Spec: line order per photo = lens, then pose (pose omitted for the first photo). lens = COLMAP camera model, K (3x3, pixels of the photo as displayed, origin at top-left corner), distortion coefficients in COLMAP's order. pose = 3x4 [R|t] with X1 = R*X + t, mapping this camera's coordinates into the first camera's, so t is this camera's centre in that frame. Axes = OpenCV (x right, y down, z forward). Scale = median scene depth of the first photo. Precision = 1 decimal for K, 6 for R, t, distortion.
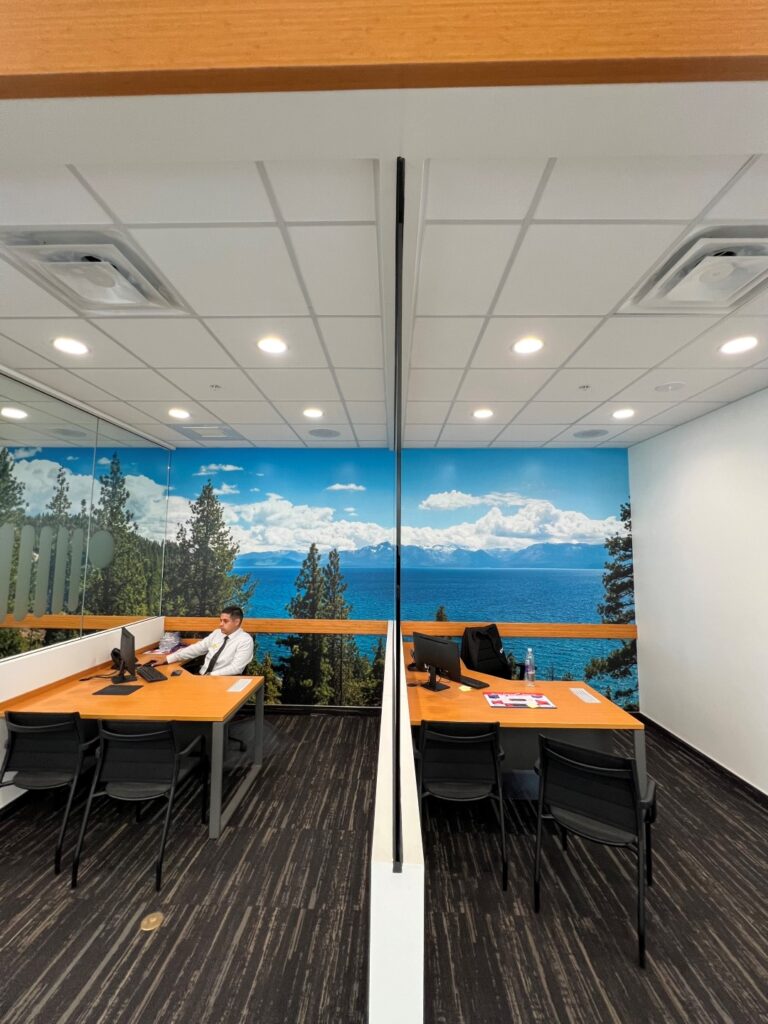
lens RADIAL K [[411.3, 0, 385.6], [0, 411.3, 511.1], [0, 0, 1]] dist [-0.000050, 0.000163]
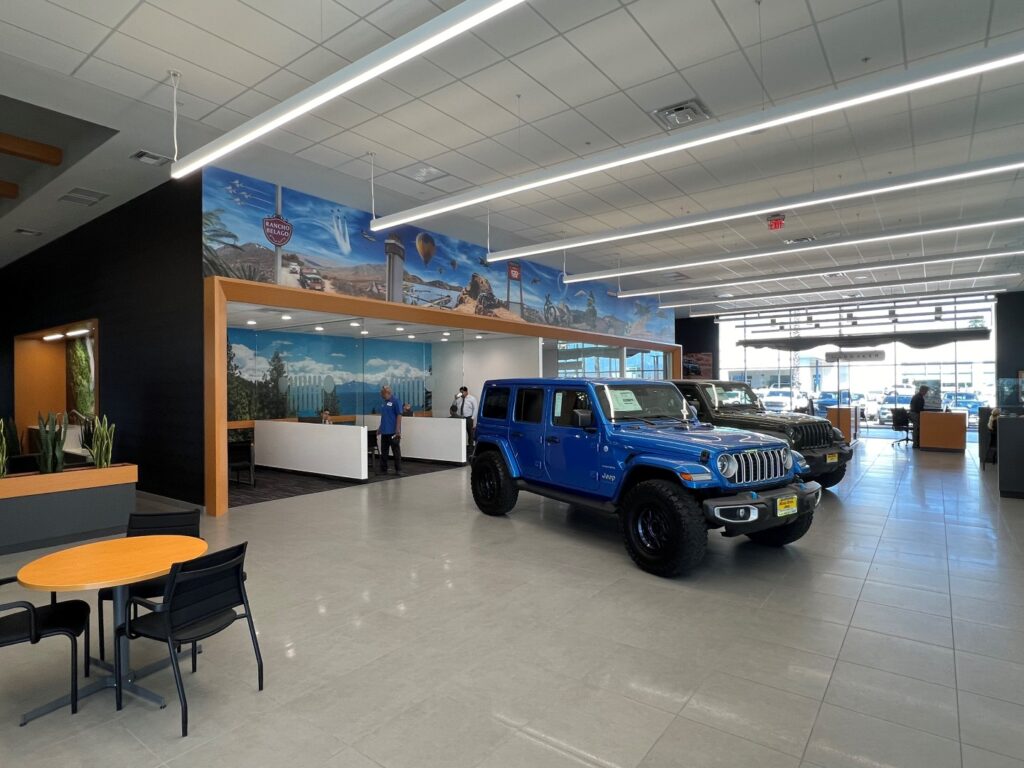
lens RADIAL K [[559.9, 0, 511.2], [0, 559.9, 382.7], [0, 0, 1]] dist [-0.007514, 0.002055]
pose [[0.579518, -0.009173, 0.814908, -1.941035], [-0.066196, 0.996103, 0.058287, -0.143296], [-0.812267, -0.087722, 0.576652, -1.414033]]
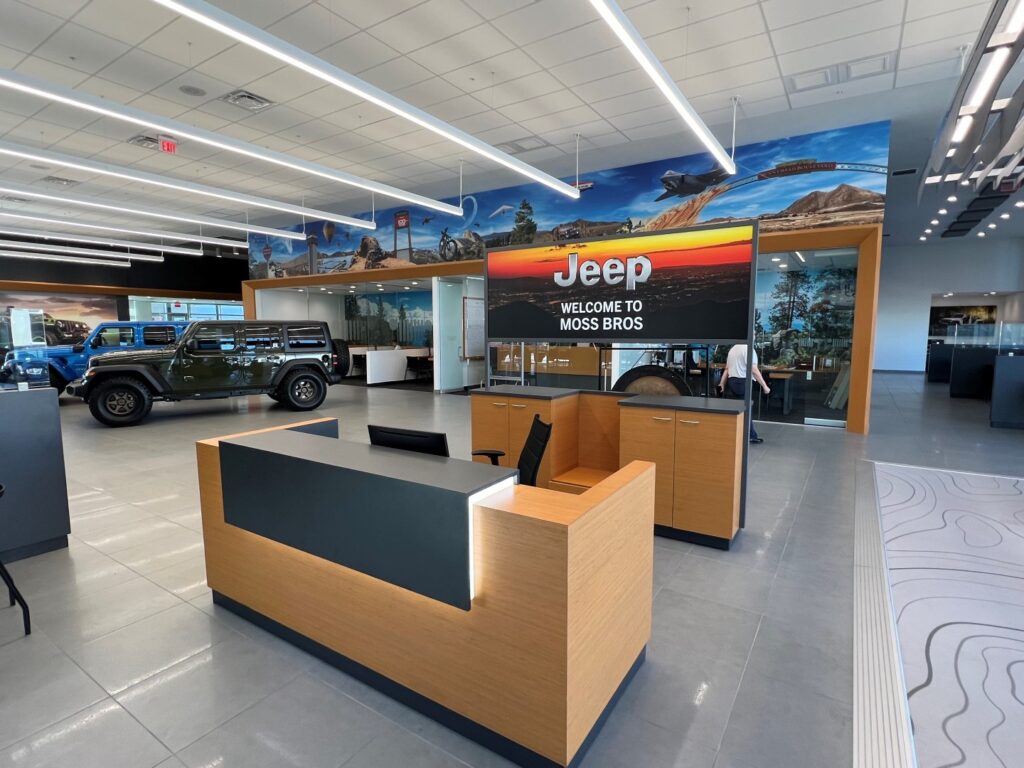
lens RADIAL K [[524.3, 0, 510.4], [0, 524.3, 382.1], [0, 0, 1]] dist [0.001674, 0.000159]
pose [[0.851211, 0.042044, -0.523137, 2.372762], [0.060120, 0.982413, 0.176777, -0.140538], [0.521369, -0.181926, 0.833713, -1.985409]]
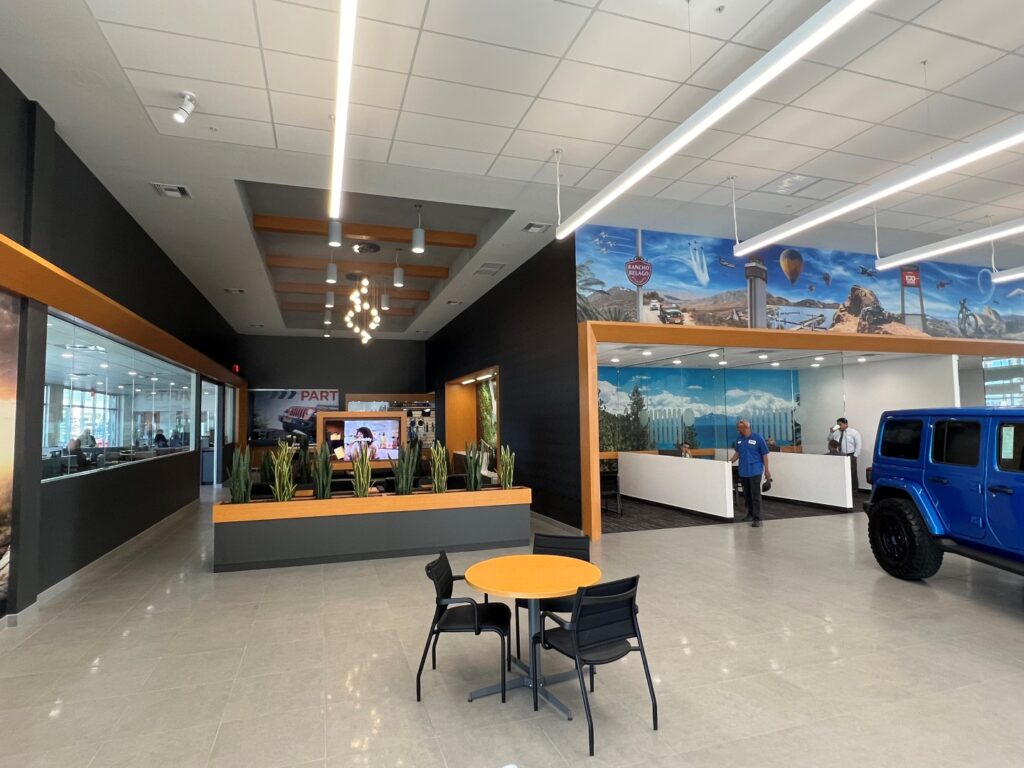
lens RADIAL K [[559.9, 0, 506.5], [0, 559.9, 383.5], [0, 0, 1]] dist [-0.007514, 0.002055]
pose [[0.941623, 0.000606, 0.336669, -1.964676], [-0.010406, 0.999573, 0.027303, -0.144683], [-0.336509, -0.029212, 0.941227, -1.366096]]
